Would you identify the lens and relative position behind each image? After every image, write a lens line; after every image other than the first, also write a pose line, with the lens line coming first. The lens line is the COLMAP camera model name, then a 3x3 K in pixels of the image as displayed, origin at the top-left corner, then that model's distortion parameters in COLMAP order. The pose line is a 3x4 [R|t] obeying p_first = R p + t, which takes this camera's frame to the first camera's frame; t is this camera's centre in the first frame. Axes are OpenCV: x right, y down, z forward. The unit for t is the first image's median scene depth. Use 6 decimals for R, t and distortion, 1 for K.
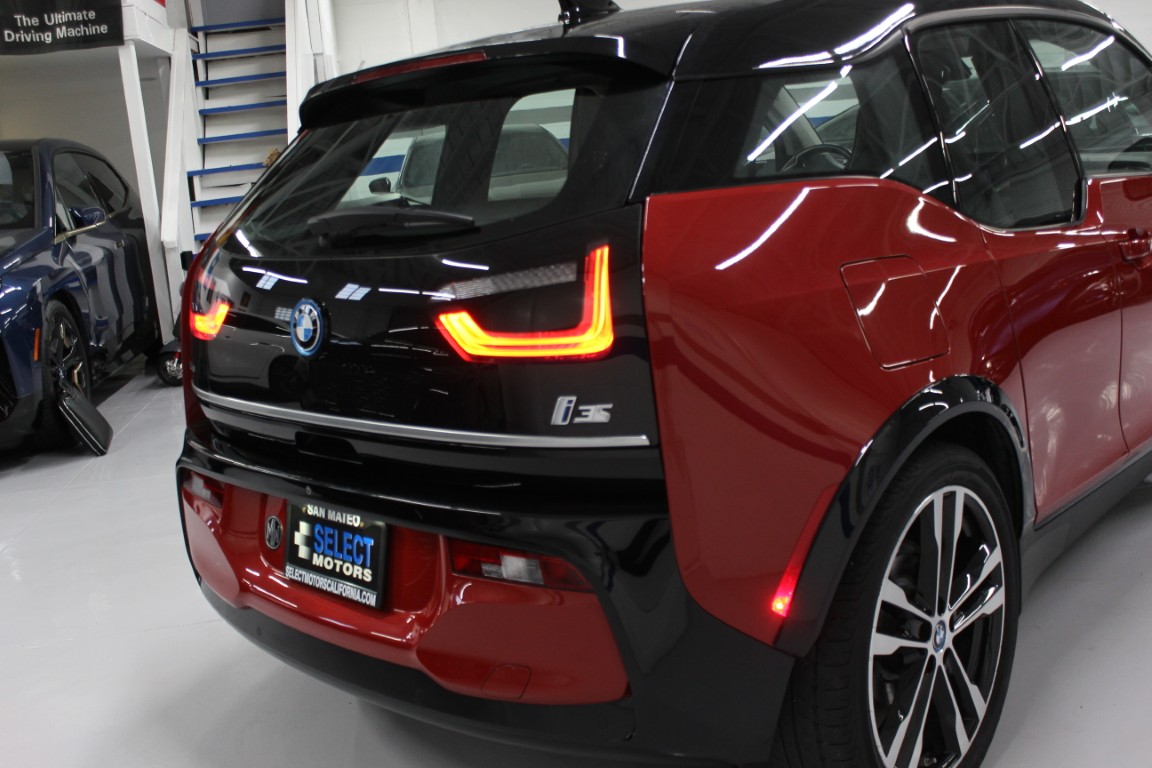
lens RADIAL K [[1194.3, 0, 576.0], [0, 1194.3, 384.0], [0, 0, 1]] dist [-0.105804, 0.098057]
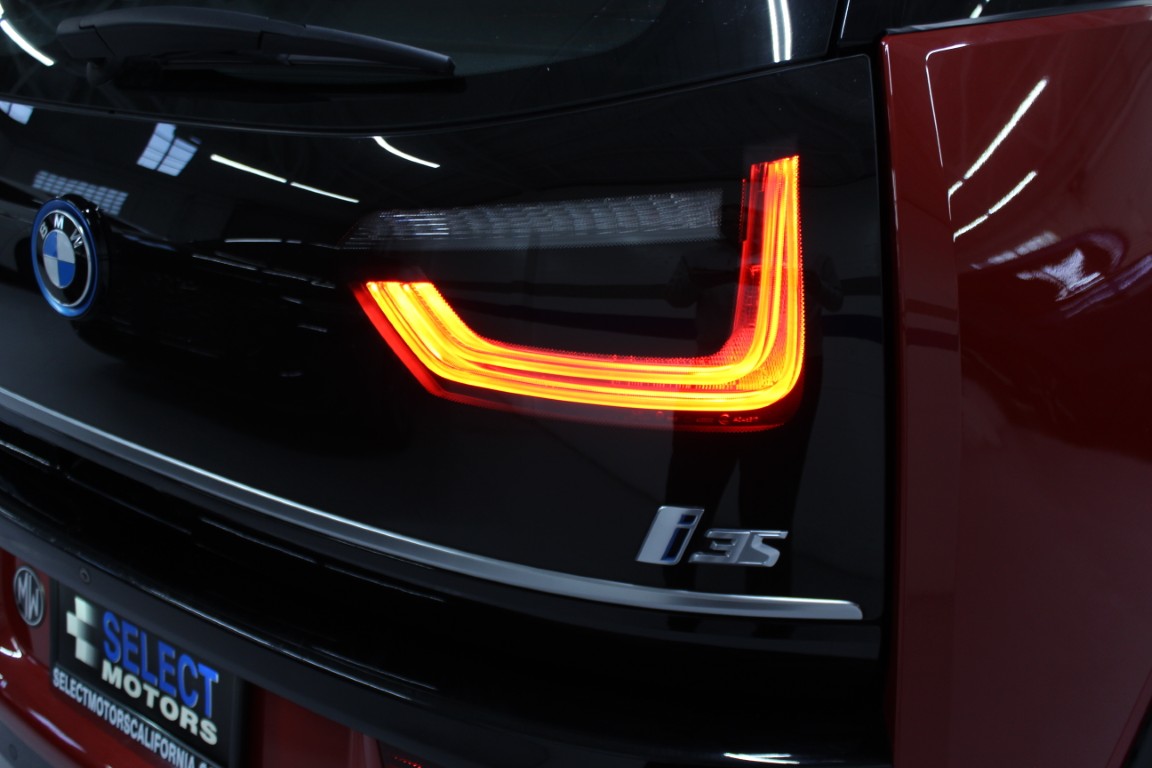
lens RADIAL K [[1194.3, 0, 576.0], [0, 1194.3, 384.0], [0, 0, 1]] dist [-0.105804, 0.098057]
pose [[0.989773, 0.010217, 0.142284, -0.088353], [-0.038473, 0.979591, 0.197286, -0.096461], [-0.137365, -0.200743, 0.969966, 0.494287]]
